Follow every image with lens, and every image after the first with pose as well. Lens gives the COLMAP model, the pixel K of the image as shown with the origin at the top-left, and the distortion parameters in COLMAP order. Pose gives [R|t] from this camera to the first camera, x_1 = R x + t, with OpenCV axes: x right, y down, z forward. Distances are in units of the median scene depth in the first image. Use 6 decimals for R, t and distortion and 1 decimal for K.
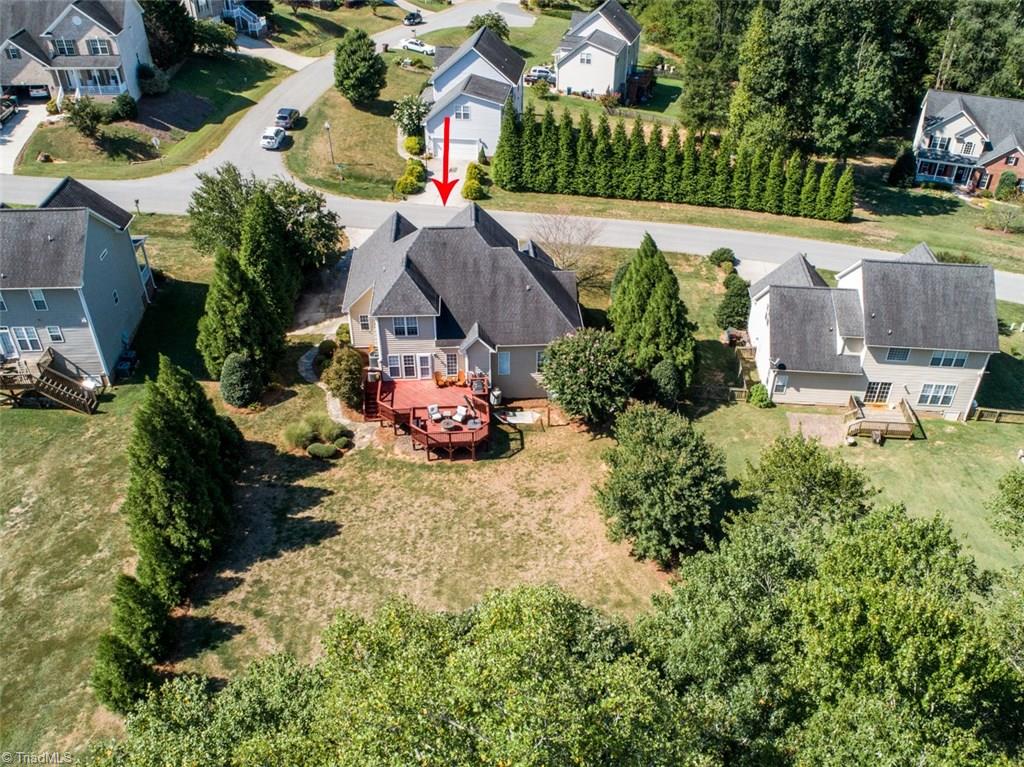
lens RADIAL K [[758.6, 0, 502.0], [0, 758.6, 386.2], [0, 0, 1]] dist [-0.014230, -0.006175]
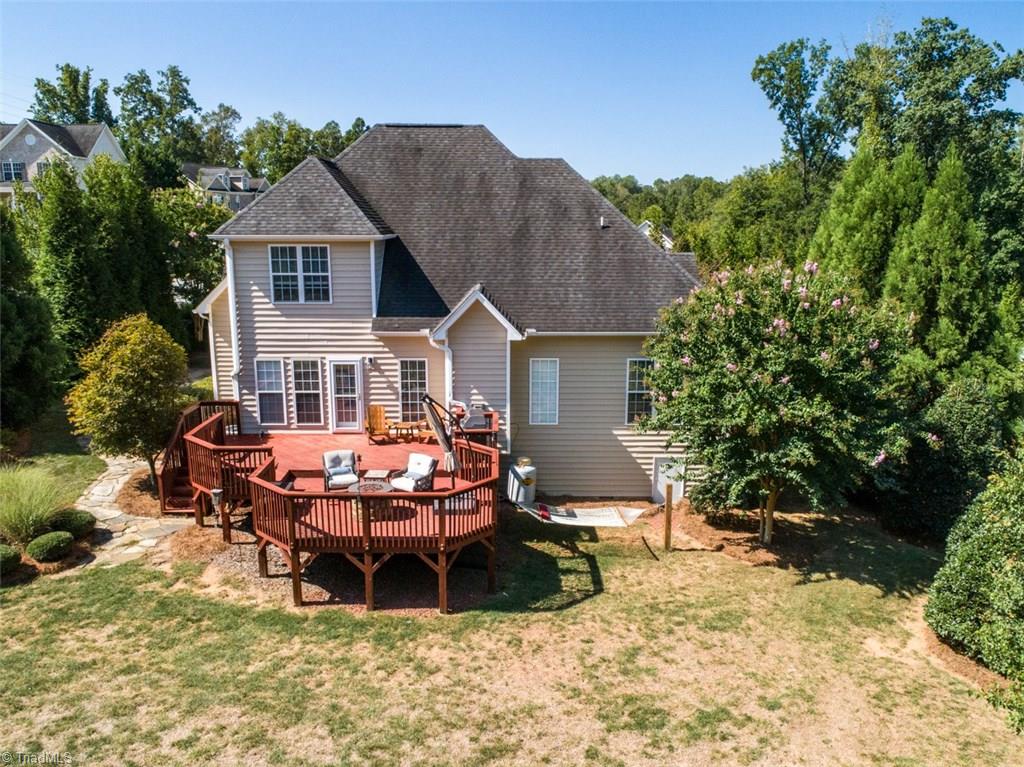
lens RADIAL K [[758.6, 0, 502.0], [0, 758.6, 386.2], [0, 0, 1]] dist [-0.014230, -0.006175]
pose [[0.998796, 0.016545, -0.046182, -0.001125], [-0.032976, 0.923423, -0.382365, 0.126503], [0.036320, 0.383428, 0.922857, 0.663540]]
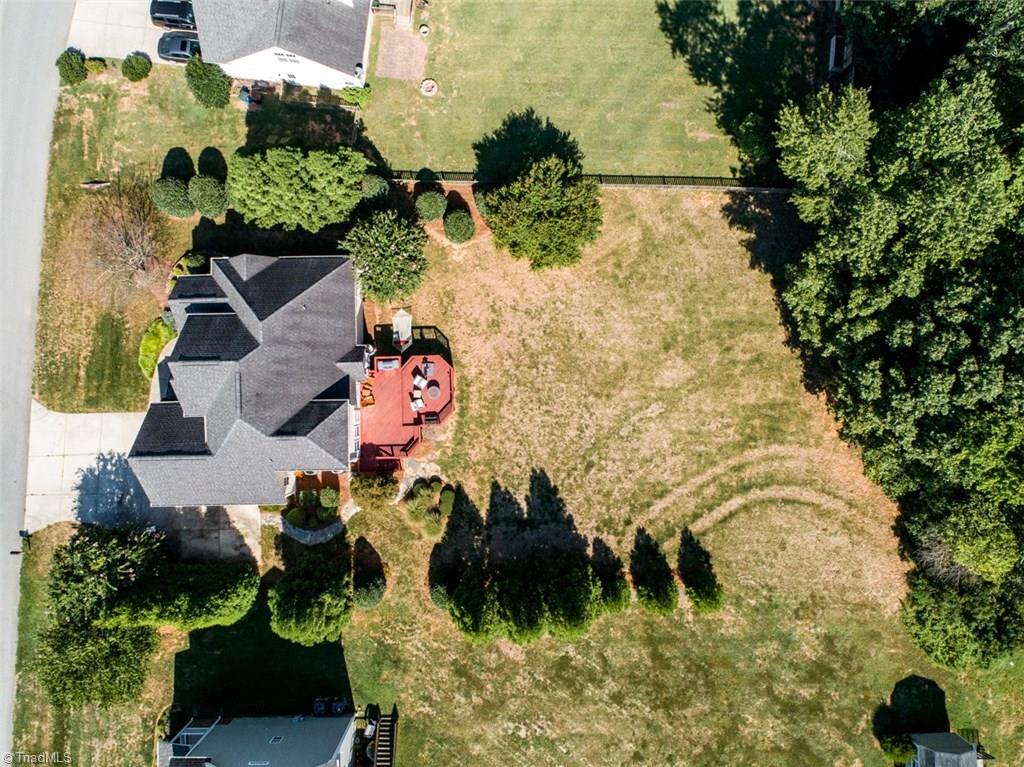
lens RADIAL K [[758.6, 0, 502.0], [0, 758.6, 386.2], [0, 0, 1]] dist [-0.014230, -0.006175]
pose [[0.033369, -0.999335, -0.014684, -0.040200], [0.696443, 0.012713, 0.717500, -0.657287], [-0.716836, -0.034169, 0.696404, 0.138615]]
